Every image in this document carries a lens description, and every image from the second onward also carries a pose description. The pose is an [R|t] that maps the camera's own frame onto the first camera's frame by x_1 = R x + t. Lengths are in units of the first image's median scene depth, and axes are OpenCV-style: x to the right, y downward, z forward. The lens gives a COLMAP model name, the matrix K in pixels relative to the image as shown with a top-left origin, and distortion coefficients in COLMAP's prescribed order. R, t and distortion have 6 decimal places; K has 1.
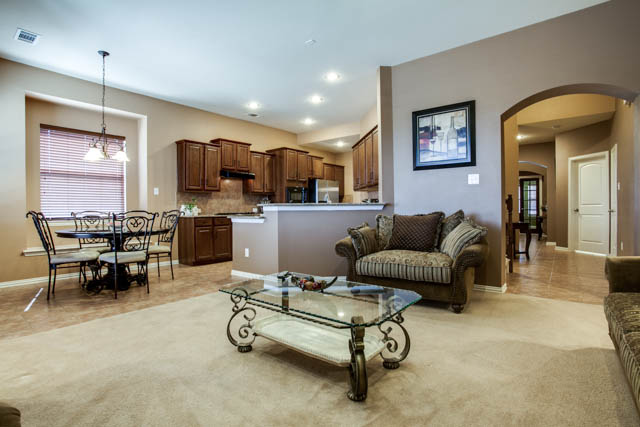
lens RADIAL K [[311.2, 0, 317.1], [0, 311.2, 211.3], [0, 0, 1]] dist [-0.052027, 0.017749]
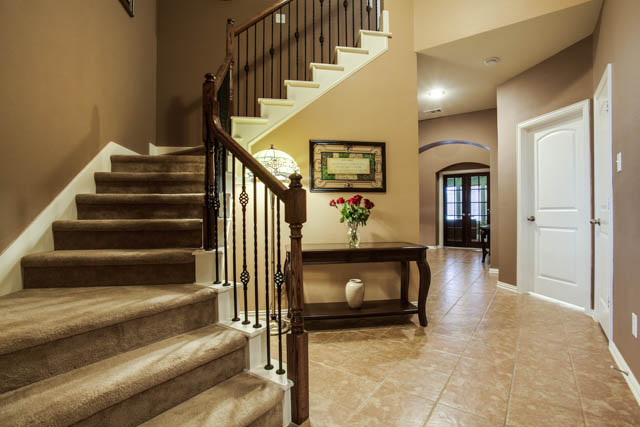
lens RADIAL K [[311.2, 0, 317.1], [0, 311.2, 211.3], [0, 0, 1]] dist [-0.052027, 0.017749]
pose [[0.997919, 0.005202, 0.064266, 0.442901], [-0.004443, 0.999919, -0.011947, -0.008685], [-0.064323, 0.011636, 0.997861, 0.482252]]
